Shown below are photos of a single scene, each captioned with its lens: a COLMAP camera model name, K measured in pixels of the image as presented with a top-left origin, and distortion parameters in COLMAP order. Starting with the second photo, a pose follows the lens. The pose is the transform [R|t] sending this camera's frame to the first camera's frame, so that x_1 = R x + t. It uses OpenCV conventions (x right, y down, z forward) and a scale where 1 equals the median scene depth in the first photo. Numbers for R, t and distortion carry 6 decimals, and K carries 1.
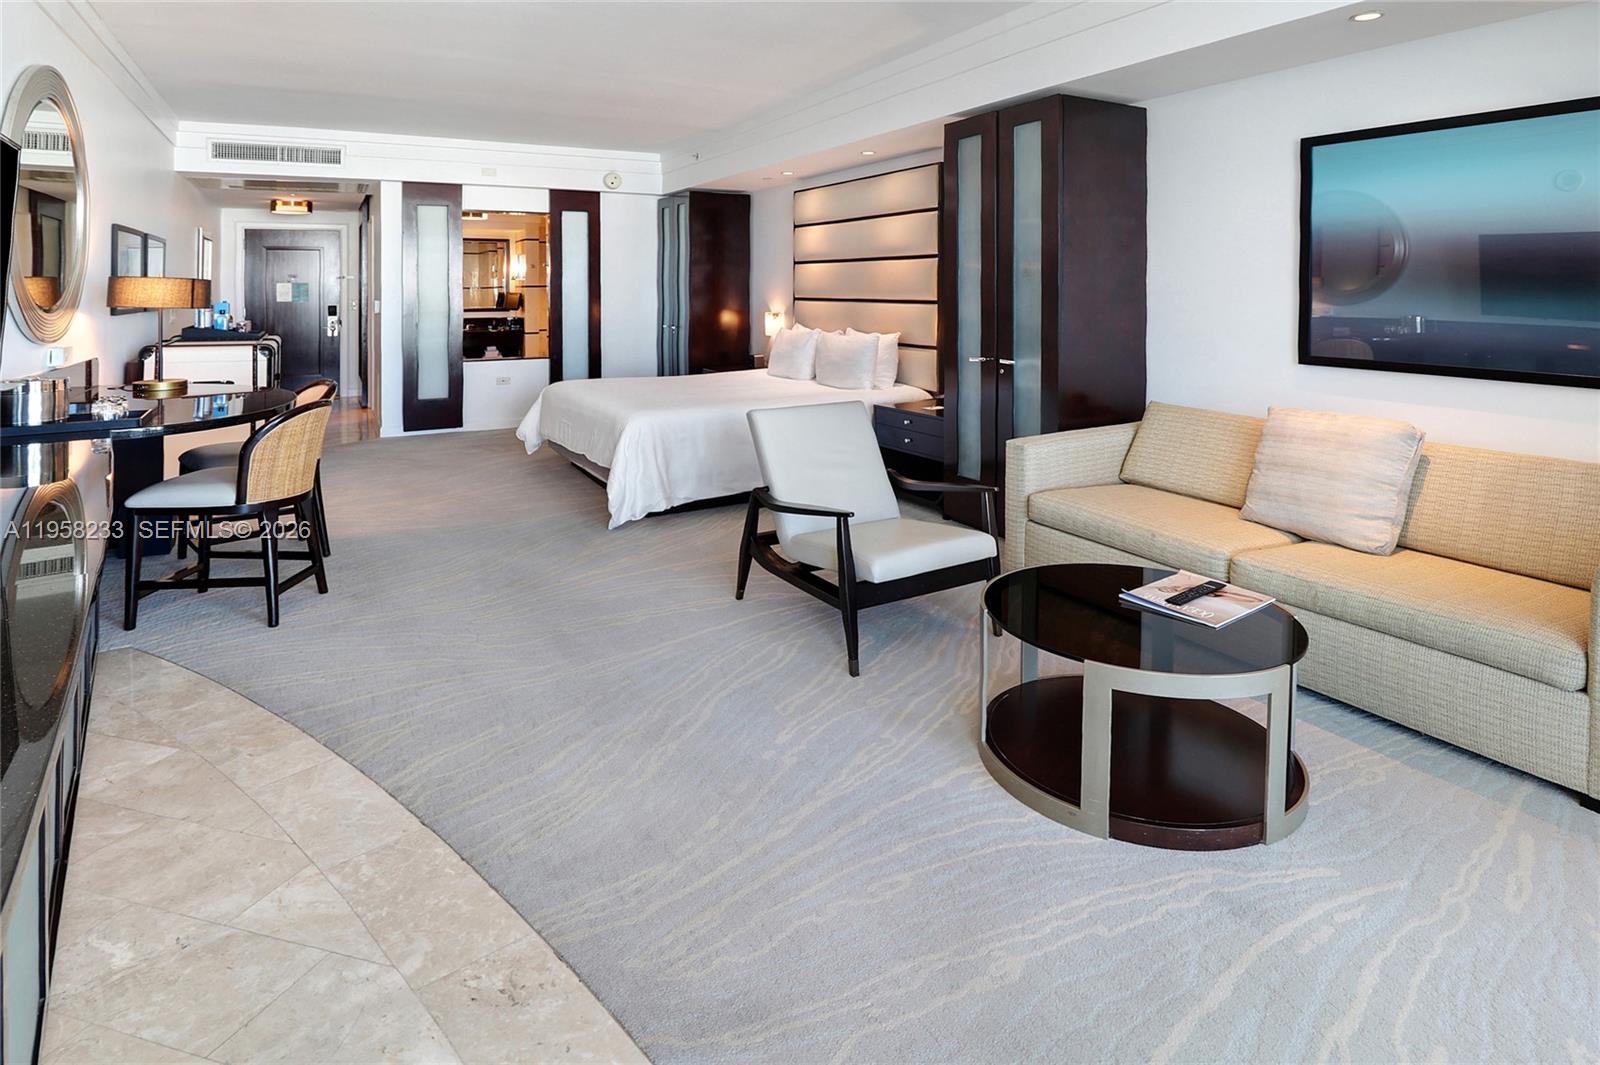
lens RADIAL K [[832.2, 0, 817.8], [0, 832.2, 321.5], [0, 0, 1]] dist [0.055123, -0.015631]
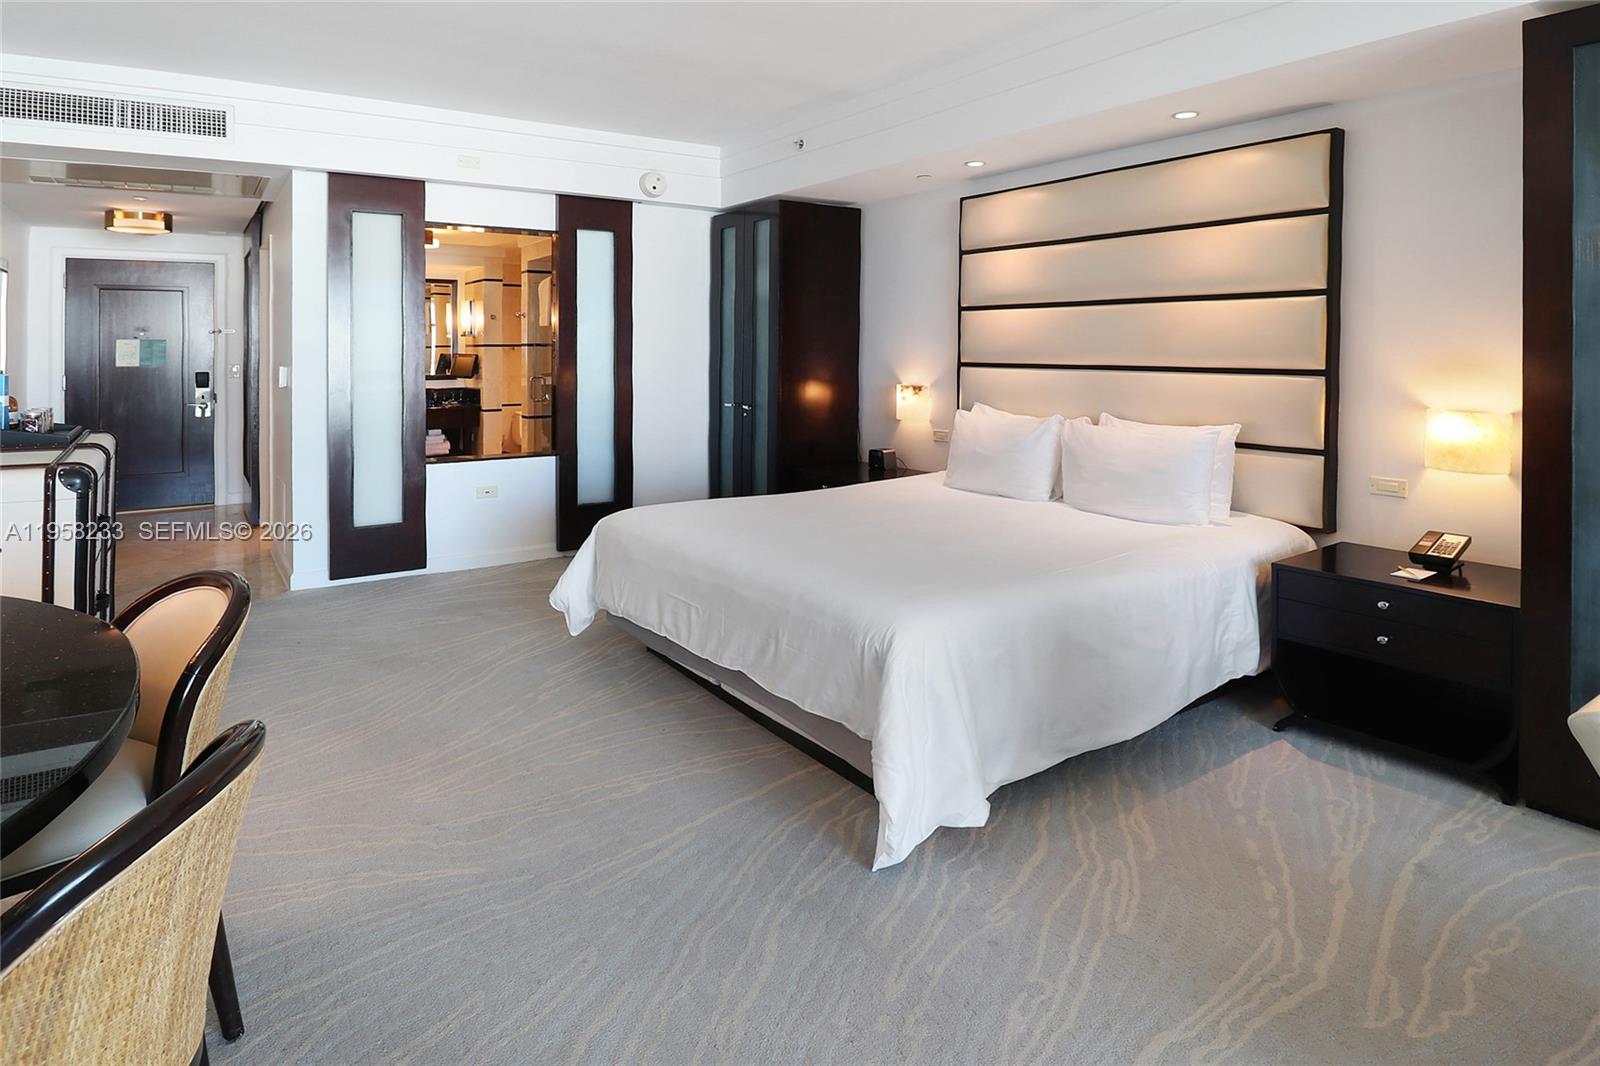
lens RADIAL K [[840.4, 0, 792.0], [0, 840.4, 386.6], [0, 0, 1]] dist [0.013908, -0.000220]
pose [[0.995151, -0.000348, 0.098361, -0.207036], [0.000109, 0.999997, 0.002434, -0.010917], [-0.098362, -0.002411, 0.995148, 0.338123]]
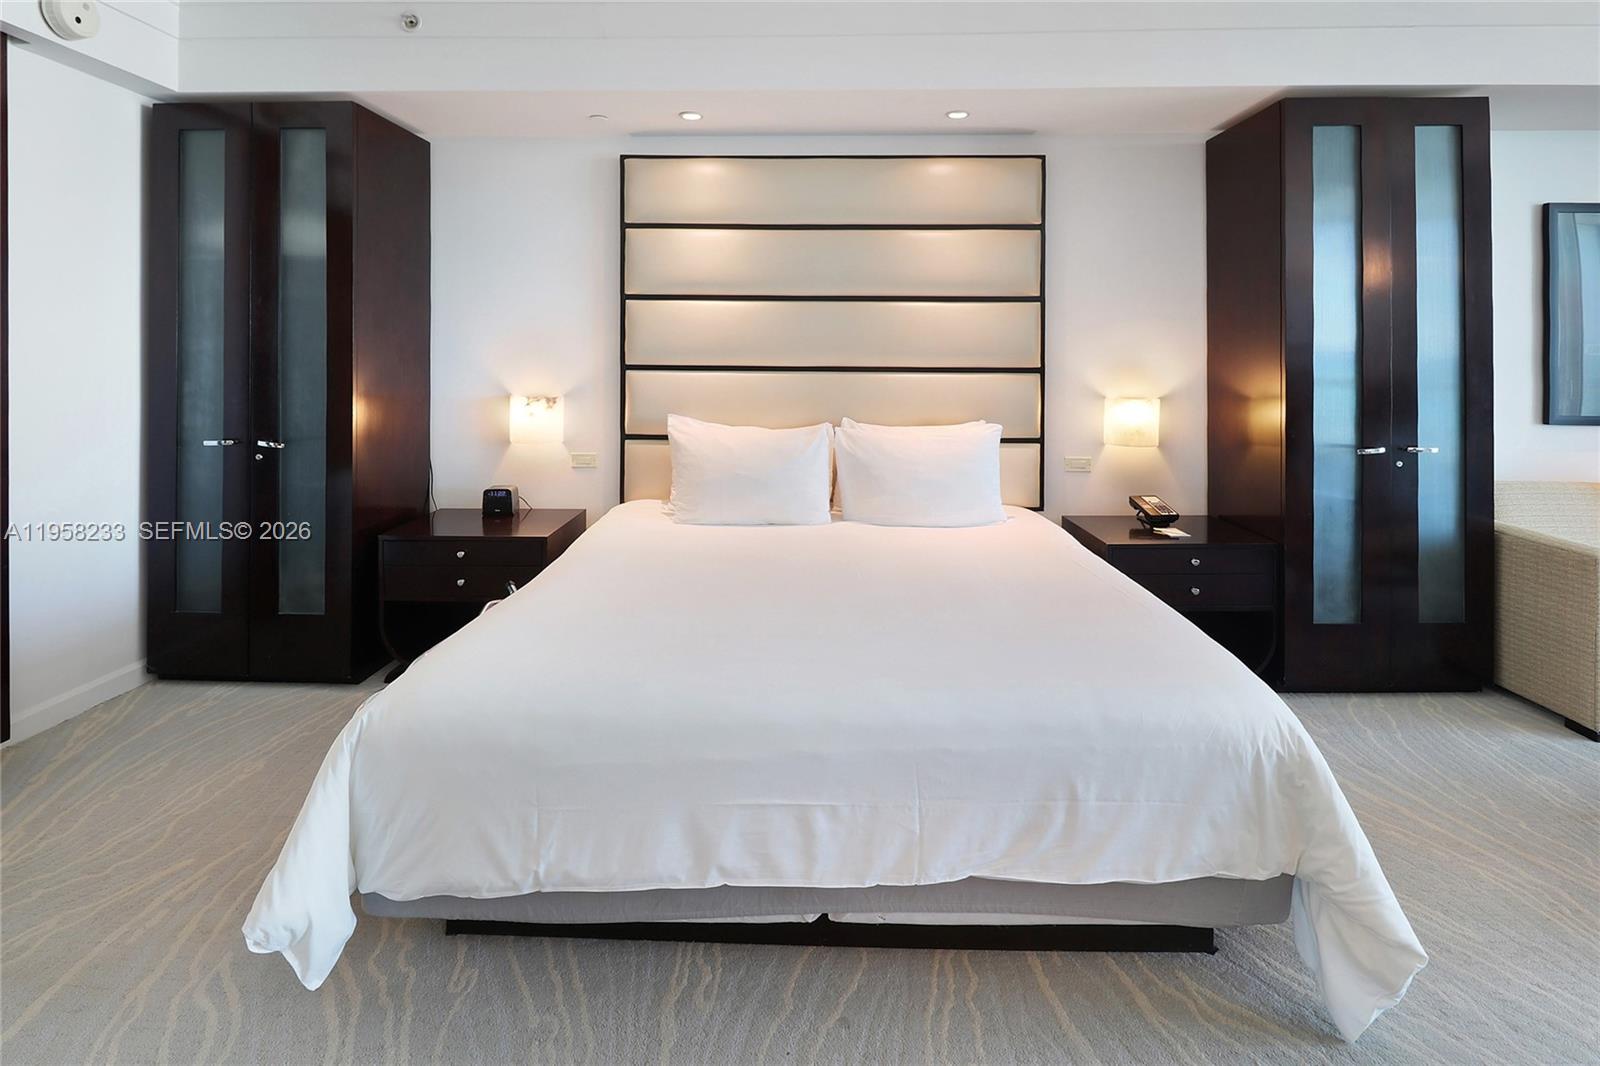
lens RADIAL K [[839.0, 0, 763.9], [0, 839.0, 403.6], [0, 0, 1]] dist [0.006442, -0.001733]
pose [[0.538098, -0.048468, 0.841487, -0.388270], [0.030640, 0.998810, 0.037936, -0.020542], [-0.842325, 0.005370, 0.538943, 0.606165]]
